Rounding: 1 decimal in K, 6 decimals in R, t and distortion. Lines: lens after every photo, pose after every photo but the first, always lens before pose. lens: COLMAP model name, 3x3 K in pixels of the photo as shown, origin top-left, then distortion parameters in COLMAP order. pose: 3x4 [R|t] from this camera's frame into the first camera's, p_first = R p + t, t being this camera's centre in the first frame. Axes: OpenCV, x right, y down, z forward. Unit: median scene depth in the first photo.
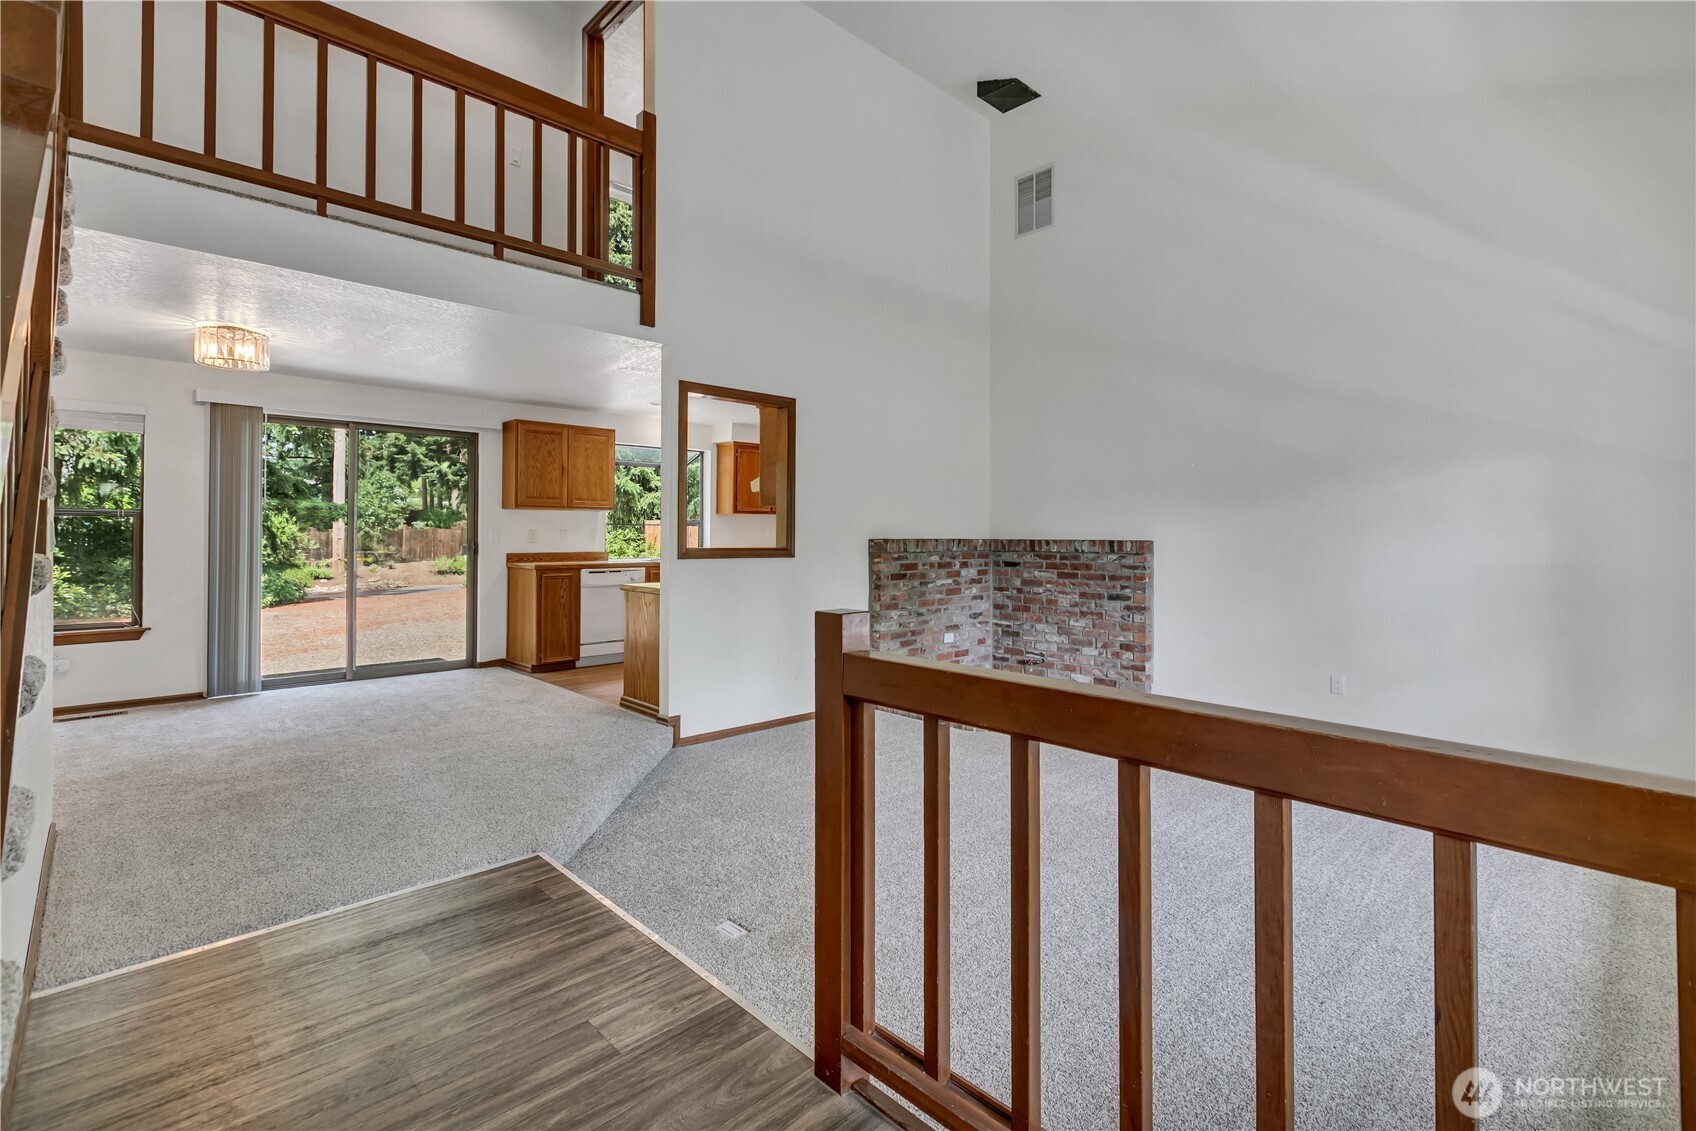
lens RADIAL K [[772.1, 0, 849.7], [0, 772.1, 533.6], [0, 0, 1]] dist [0.000859, 0.000232]
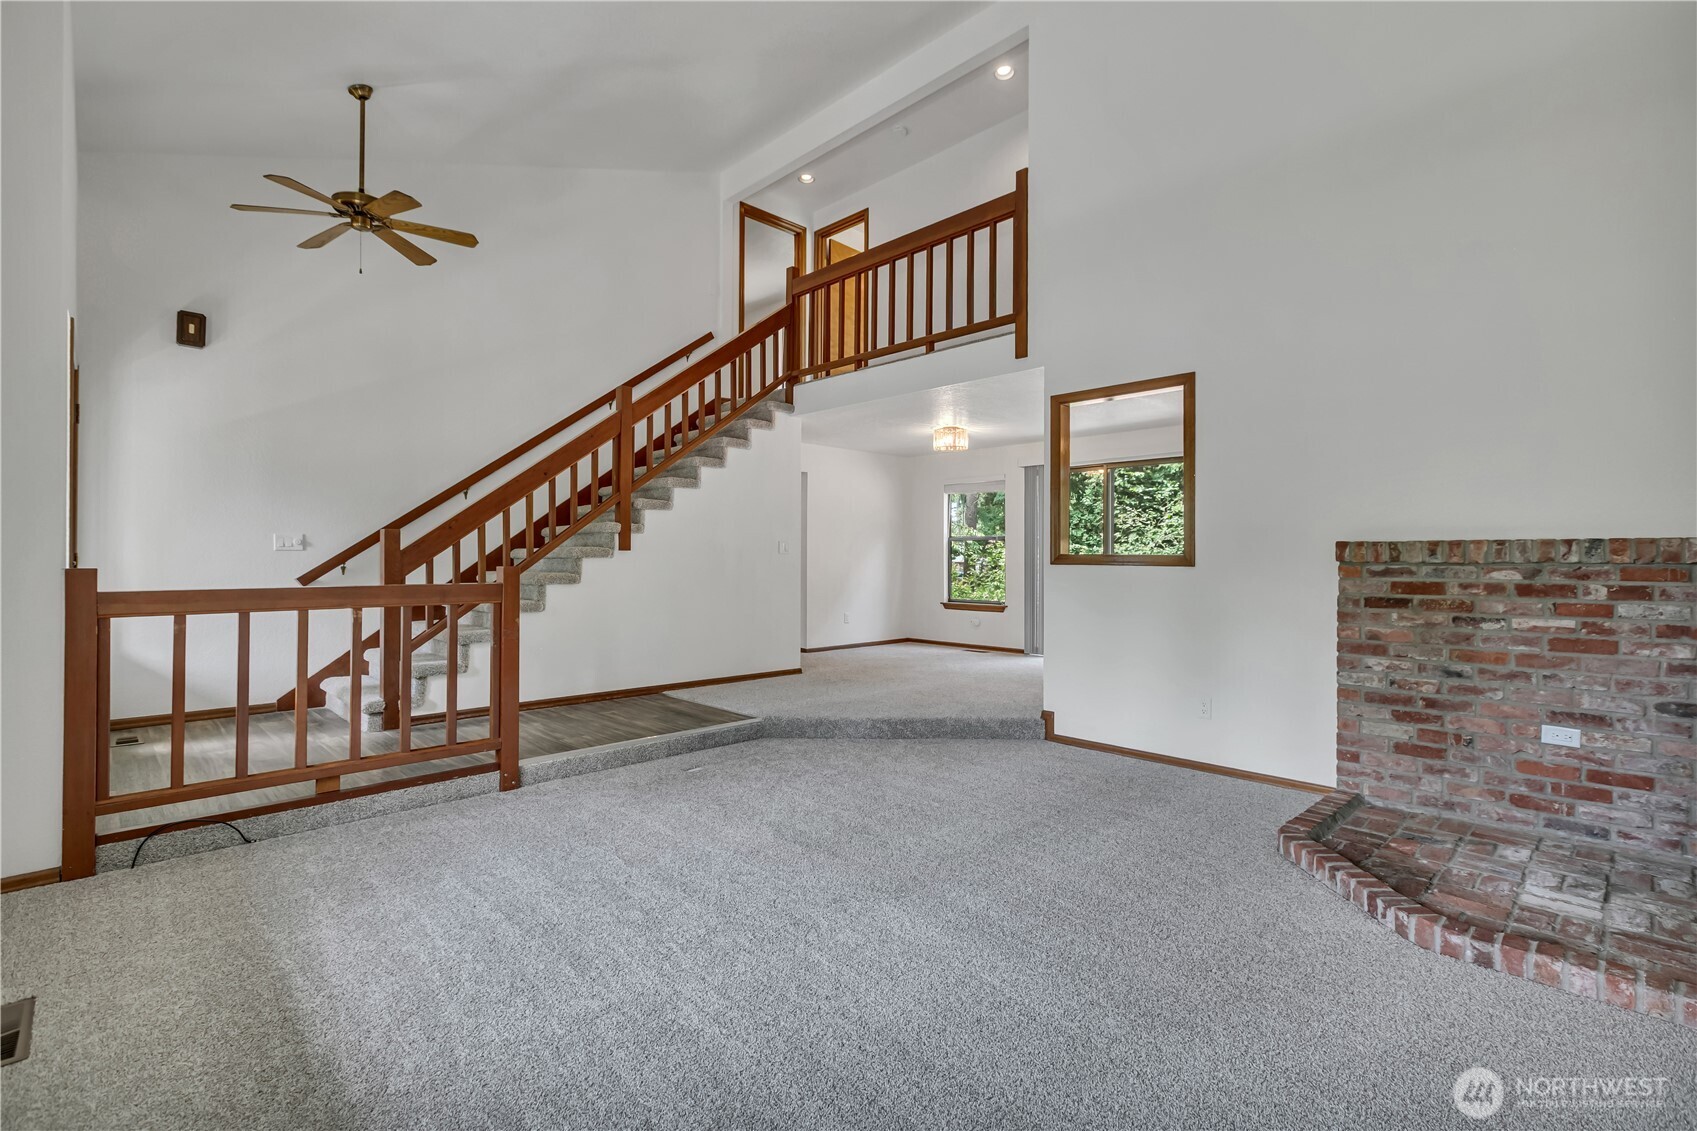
lens RADIAL K [[762.4, 0, 845.2], [0, 762.4, 558.5], [0, 0, 1]] dist [0.002065, 0.000209]
pose [[0.014818, -0.005064, -0.999877, 0.648912], [-0.001331, 0.999986, -0.005084, 0.023830], [0.999889, 0.001406, 0.014811, 0.550928]]
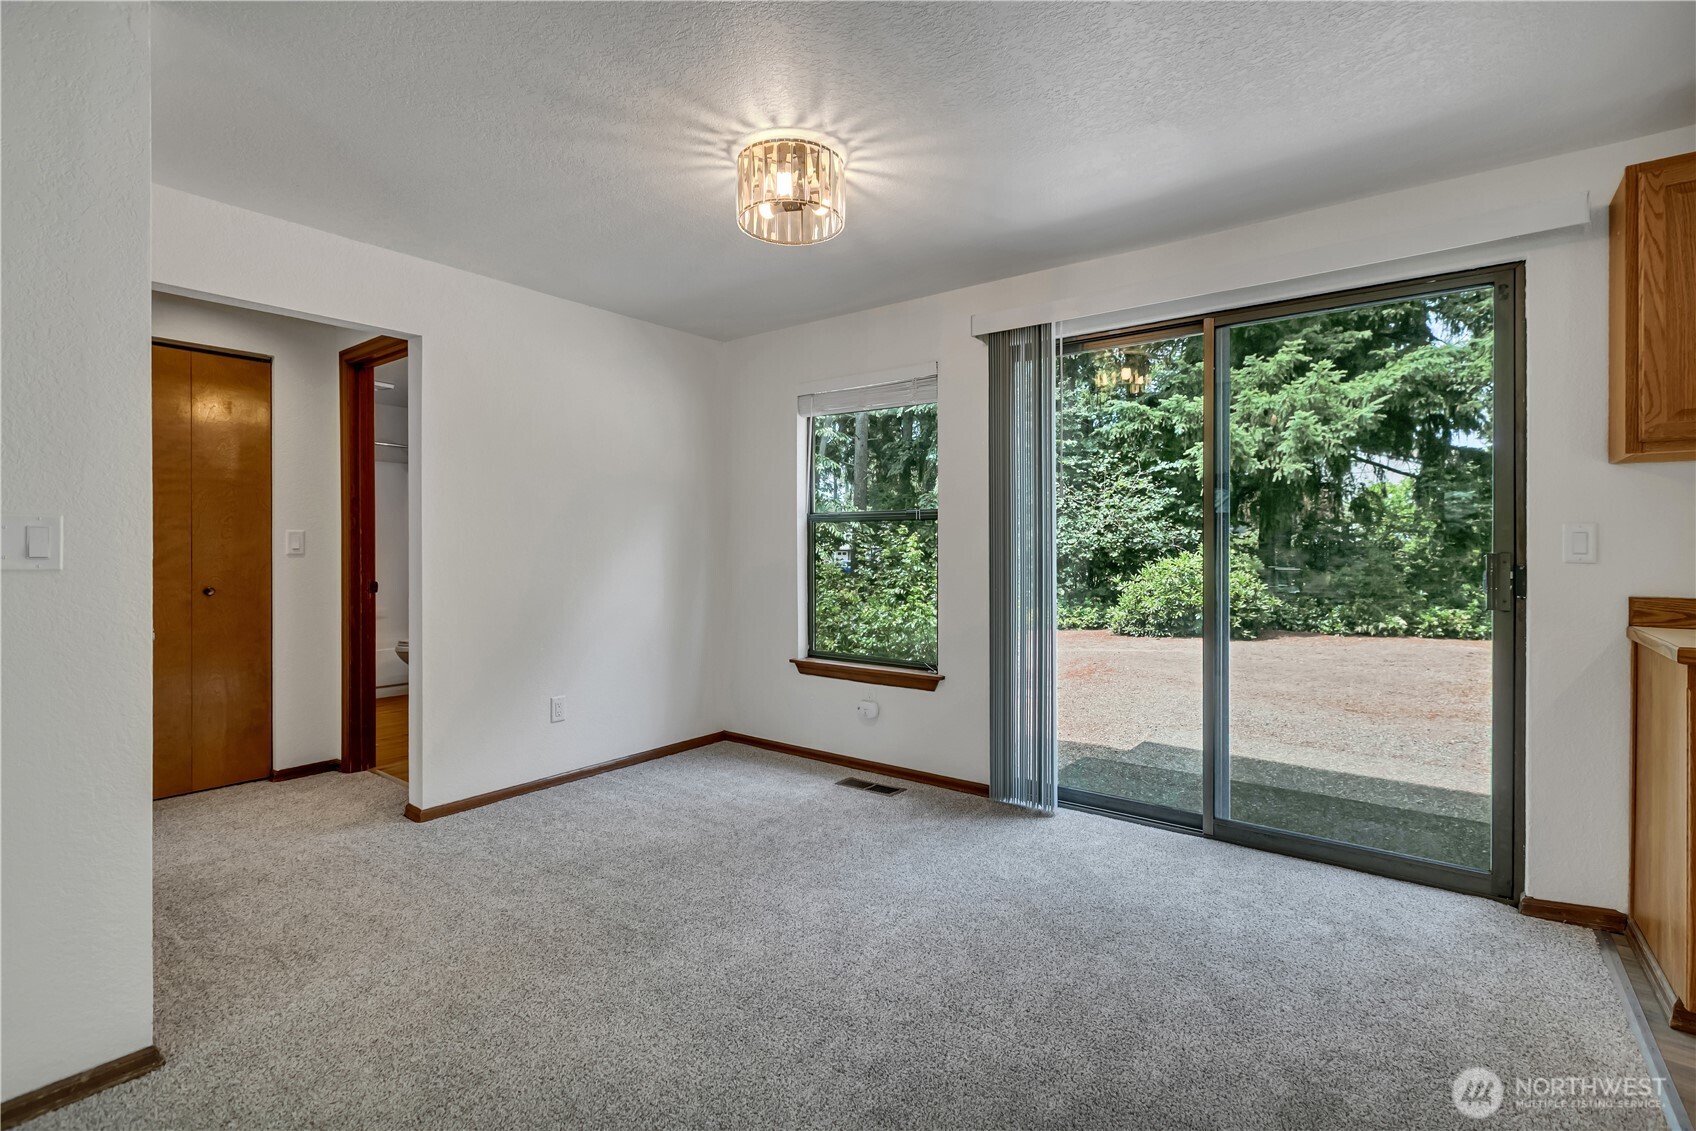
lens RADIAL K [[785.1, 0, 848.0], [0, 785.1, 565.5], [0, 0, 1]] dist [-0.002194, -0.000172]
pose [[0.161421, 0.020034, -0.986682, -0.189812], [0.001924, 0.999786, 0.020614, 0.005290], [0.986884, -0.005226, 0.161348, 0.704866]]
